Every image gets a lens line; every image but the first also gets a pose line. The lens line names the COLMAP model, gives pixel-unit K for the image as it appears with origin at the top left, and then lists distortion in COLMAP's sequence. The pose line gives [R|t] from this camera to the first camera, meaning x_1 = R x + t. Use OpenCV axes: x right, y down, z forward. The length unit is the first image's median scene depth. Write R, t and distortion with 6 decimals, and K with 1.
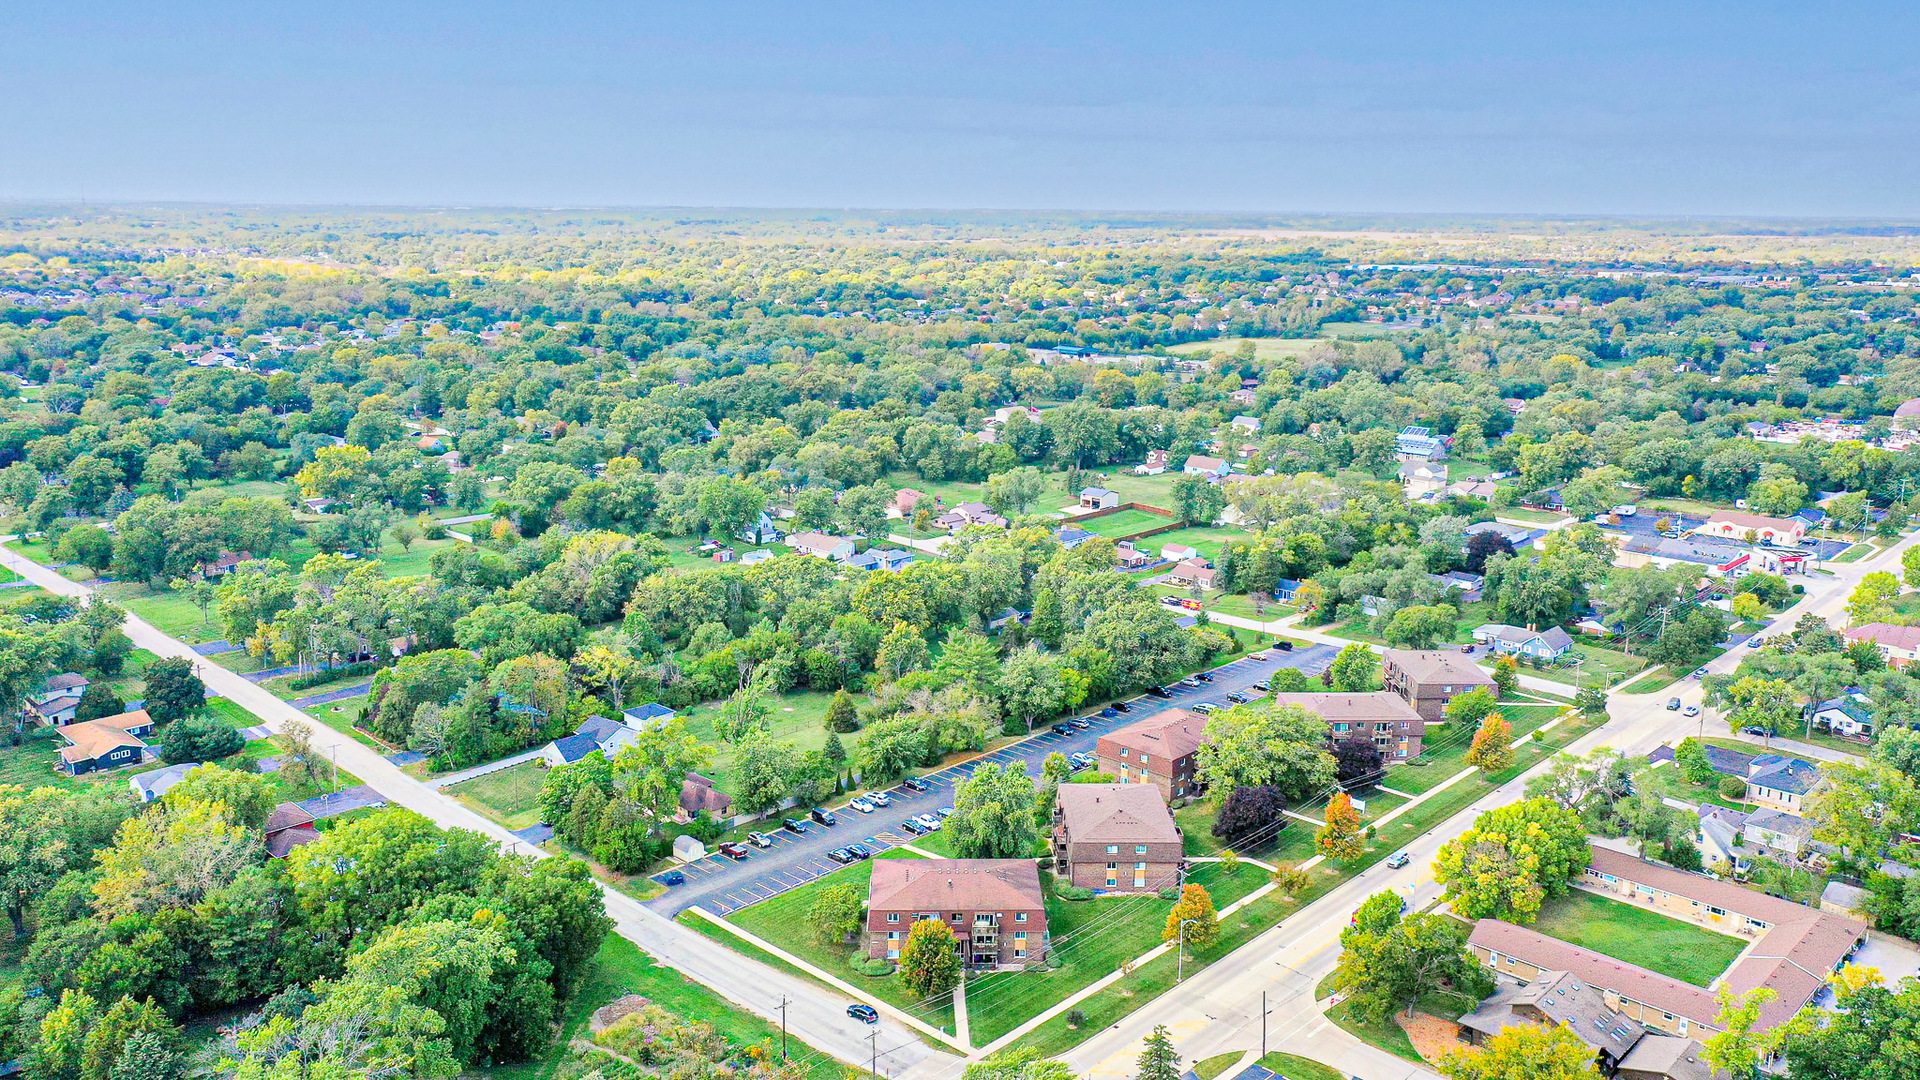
lens RADIAL K [[1506.1, 0, 957.7], [0, 1506.1, 541.0], [0, 0, 1]] dist [-0.000422, 0.005318]
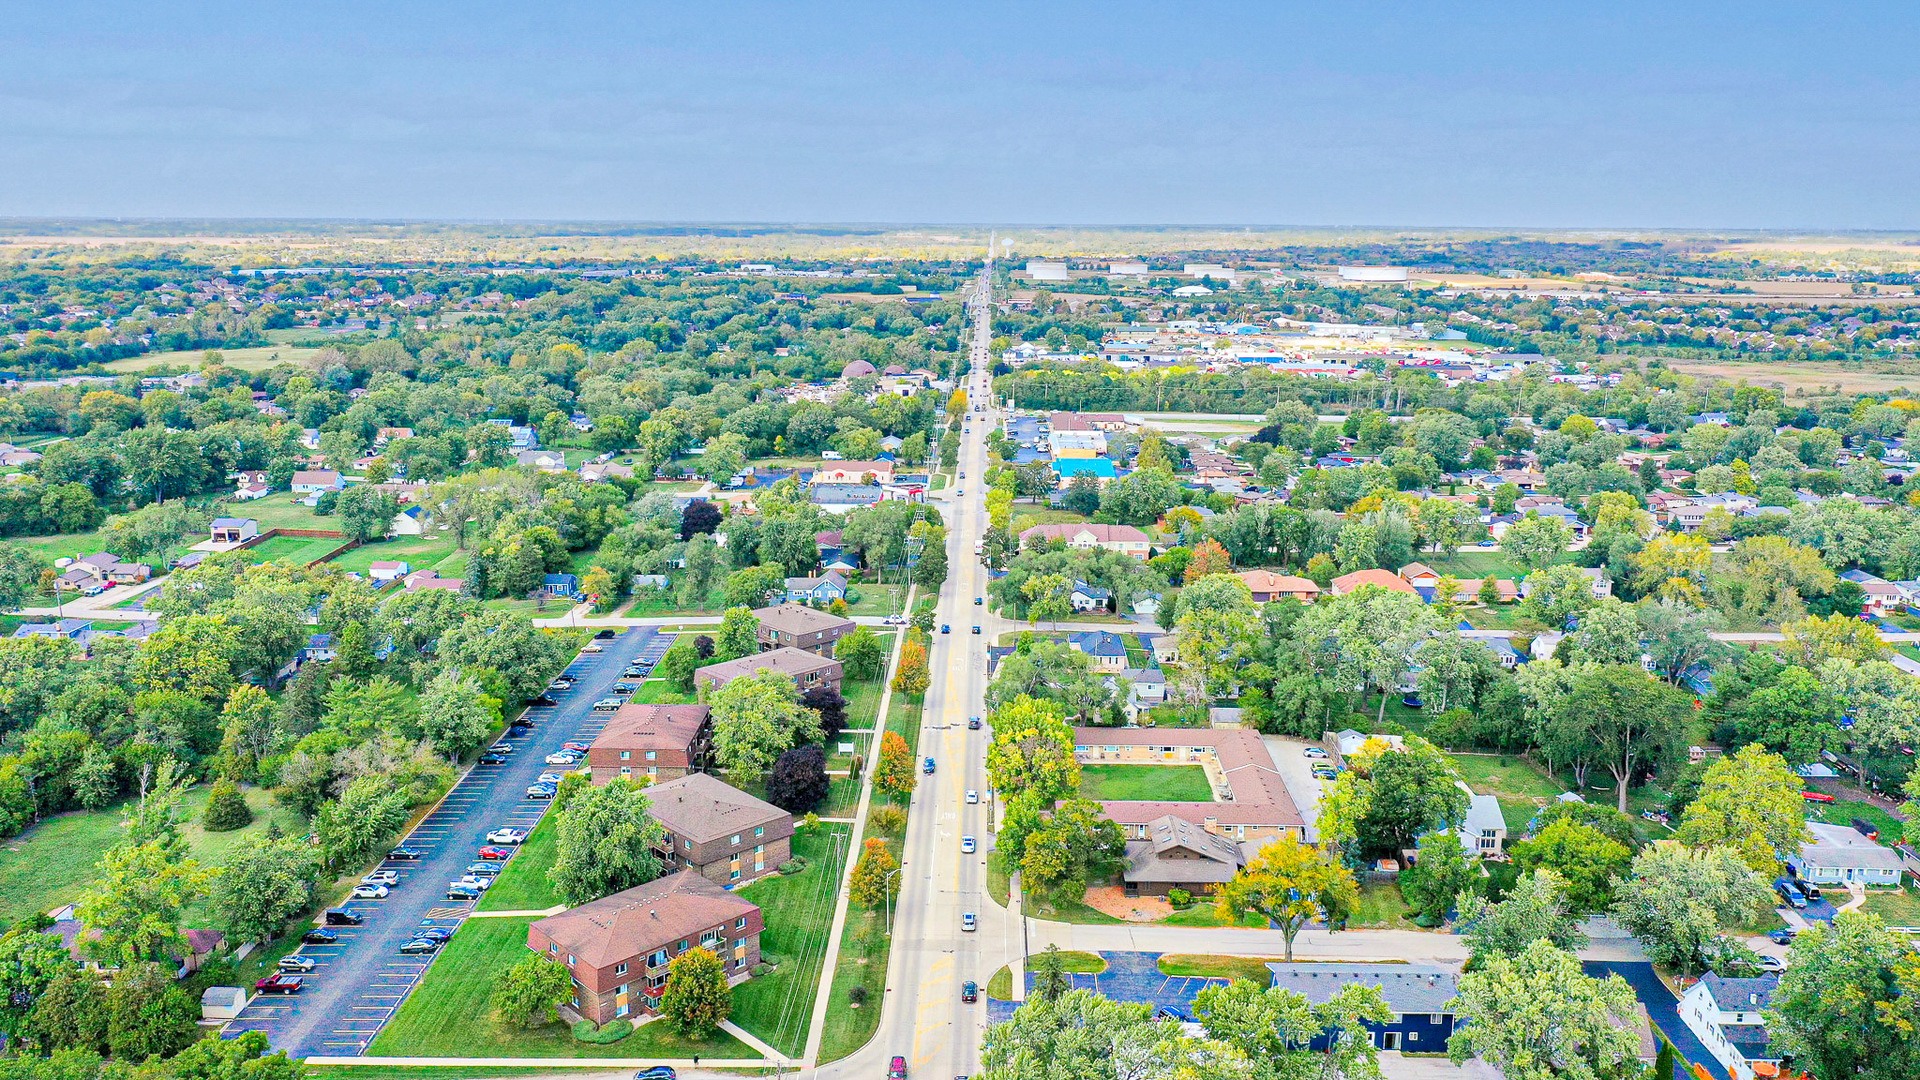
lens RADIAL K [[1506.1, 0, 963.5], [0, 1506.1, 543.9], [0, 0, 1]] dist [-0.000422, 0.005318]
pose [[0.734532, -0.147417, 0.662367, -0.272708], [0.148545, 0.987374, 0.055022, -0.008631], [-0.662115, 0.057976, 0.747156, 0.120723]]
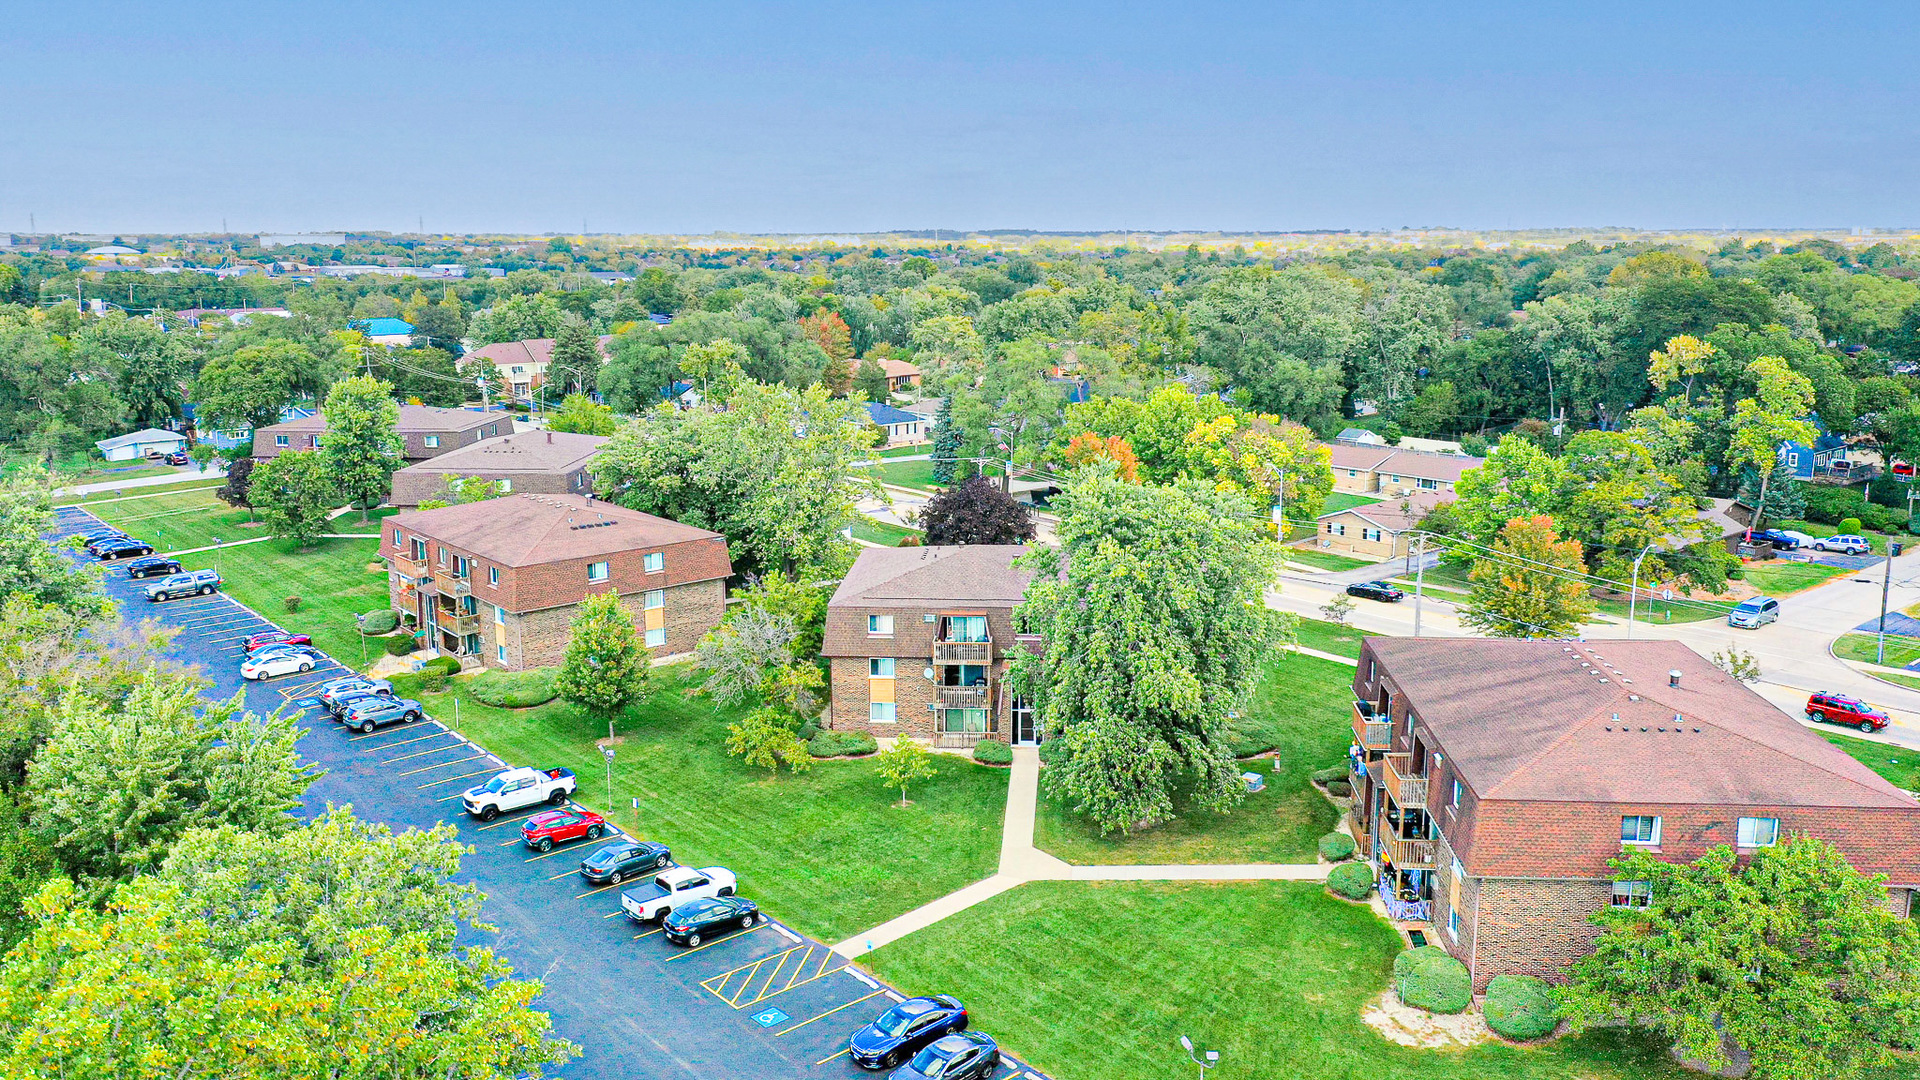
lens RADIAL K [[1506.1, 0, 967.2], [0, 1506.1, 540.3], [0, 0, 1]] dist [-0.000422, 0.005318]
pose [[0.089101, -0.206429, 0.974396, -0.204435], [0.220915, 0.958017, 0.182758, 0.067271], [-0.971214, 0.198975, 0.130964, 0.691945]]
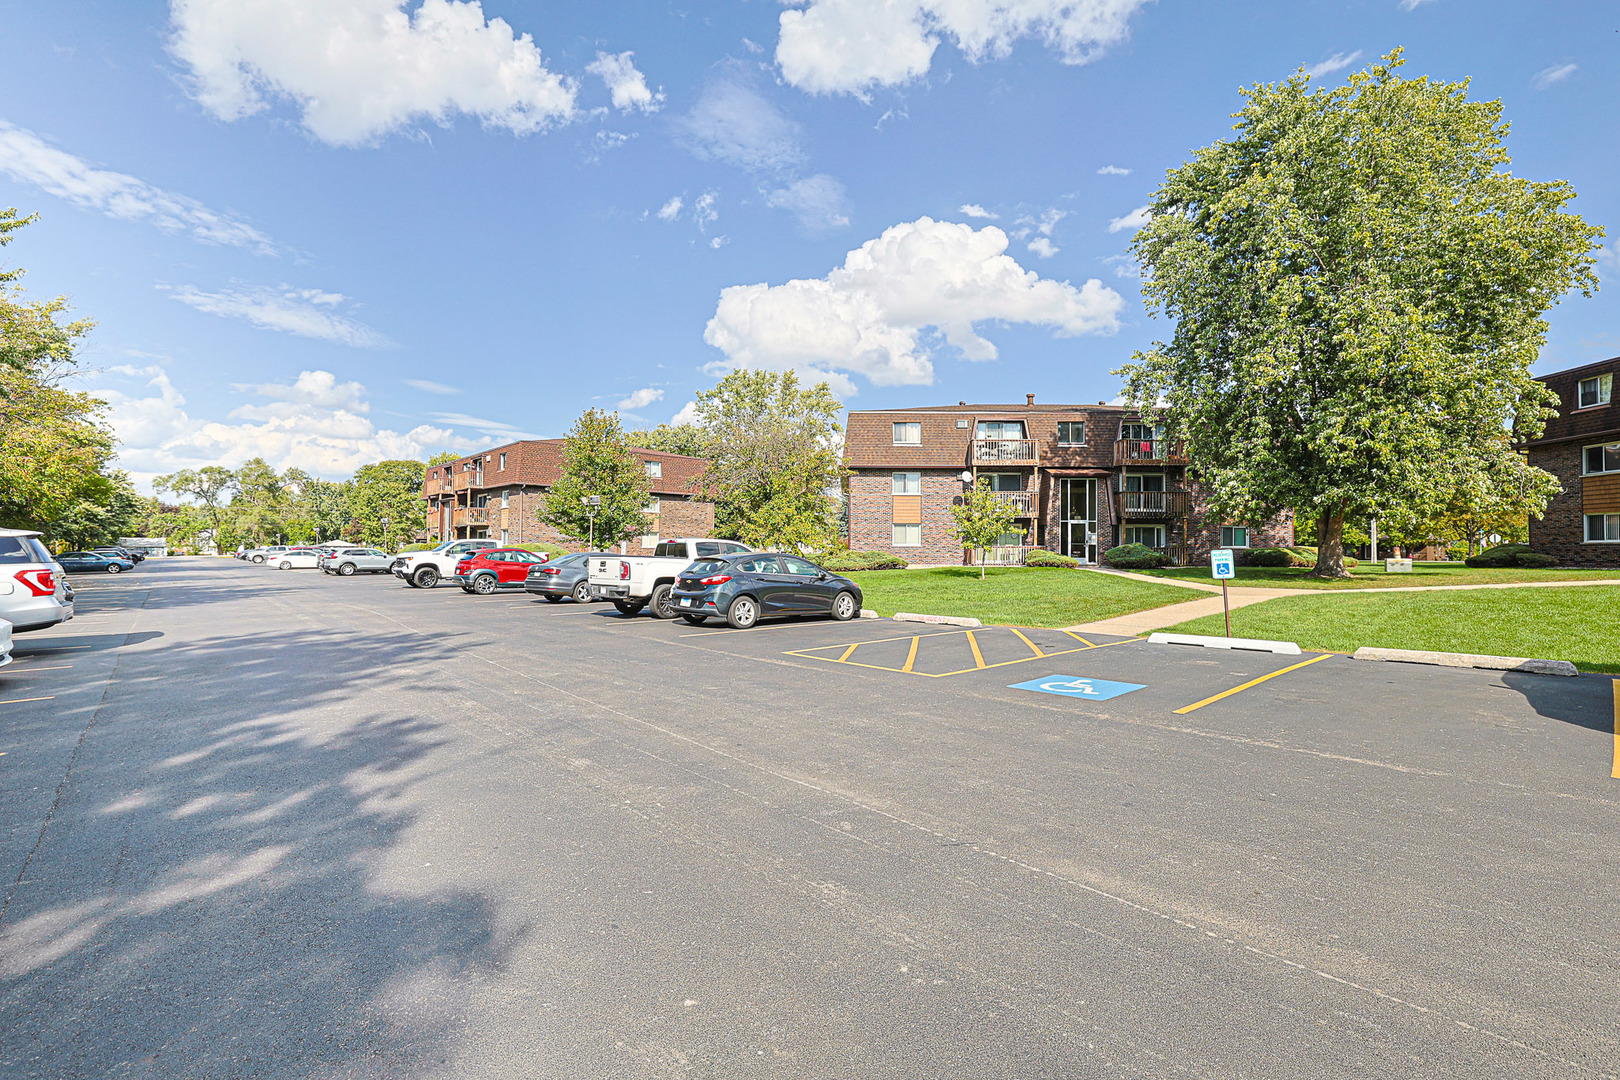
lens RADIAL K [[740.8, 0, 808.2], [0, 740.8, 537.4], [0, 0, 1]] dist [-0.018231, 0.000676]
pose [[0.079960, 0.009610, 0.996752, -0.068473], [0.206805, 0.978036, -0.026019, 0.143422], [-0.975109, 0.208214, 0.076216, 0.754941]]
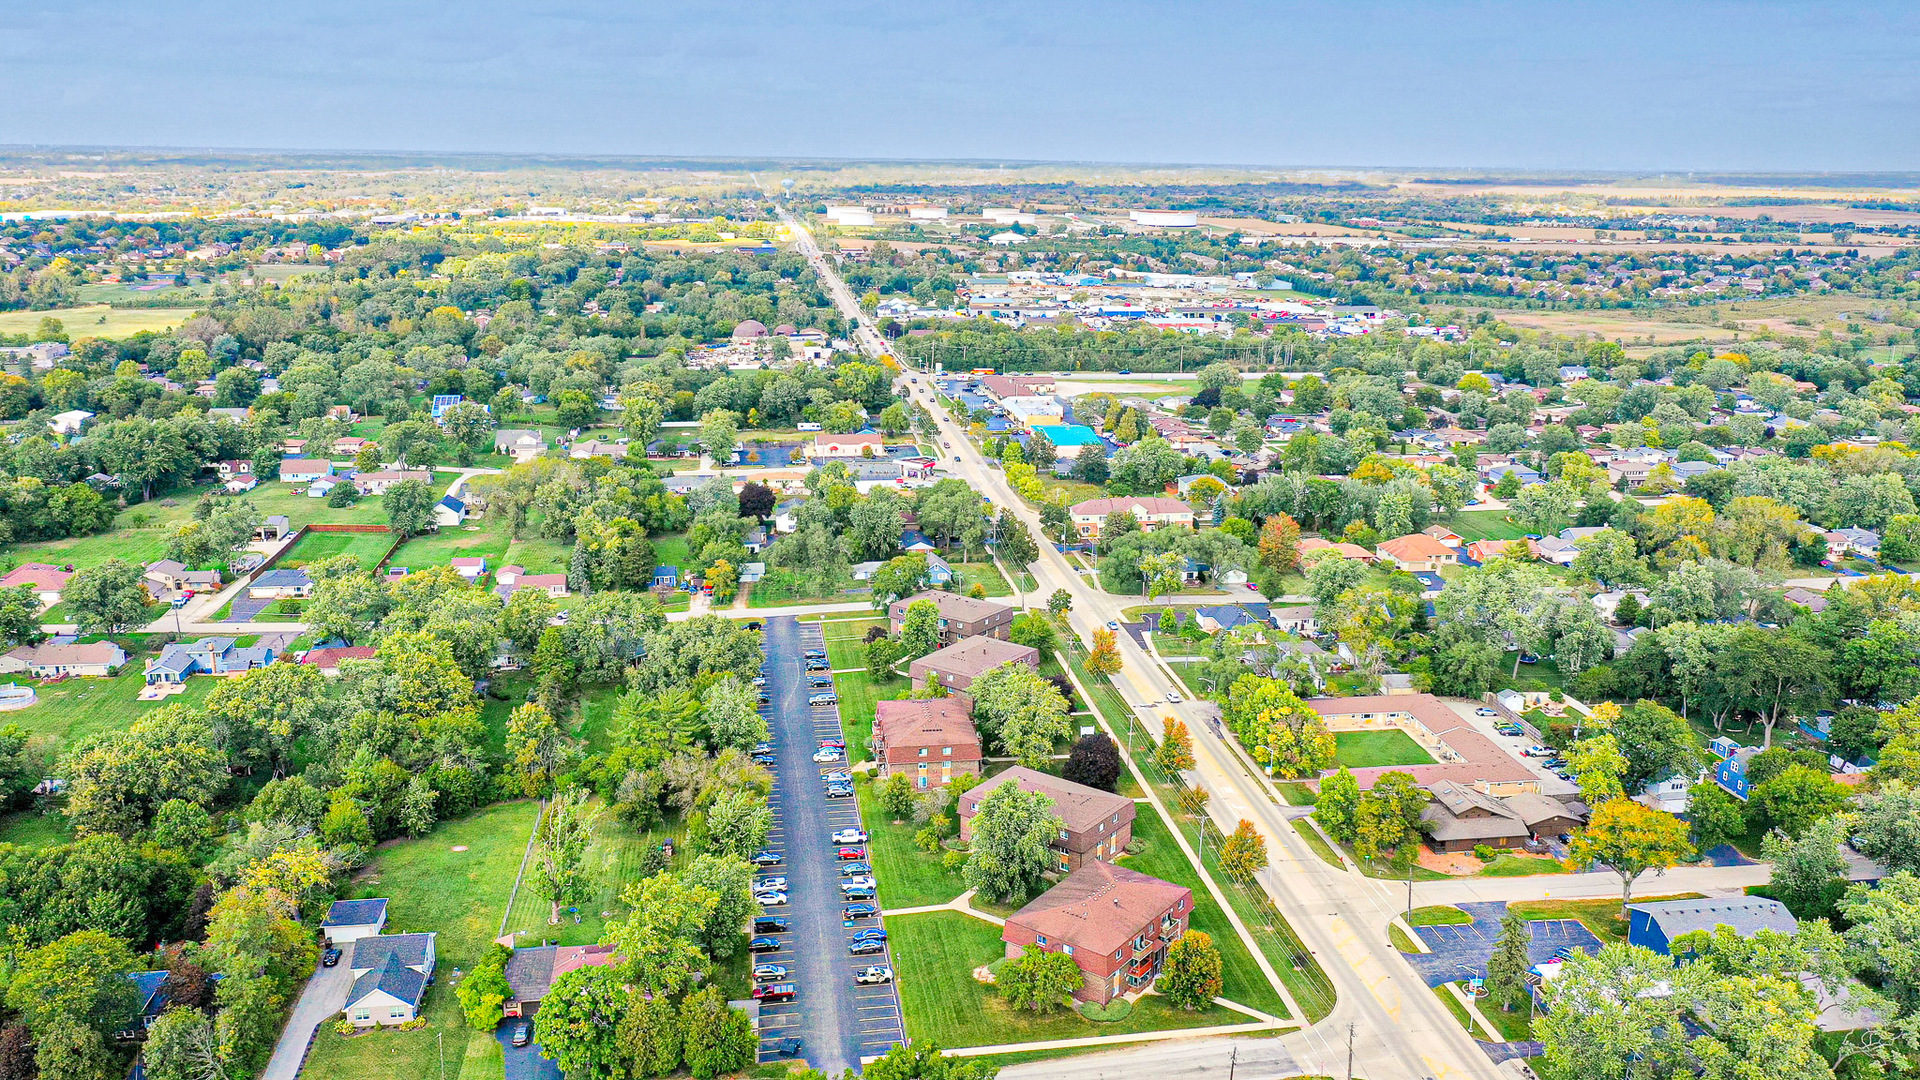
lens RADIAL K [[1506.1, 0, 965.8], [0, 1506.1, 533.9], [0, 0, 1]] dist [-0.000422, 0.005318]
pose [[0.607239, -0.194654, 0.770305, -0.499216], [0.164650, 0.979308, 0.117673, -0.093696], [-0.777272, 0.055375, 0.626724, 0.274413]]
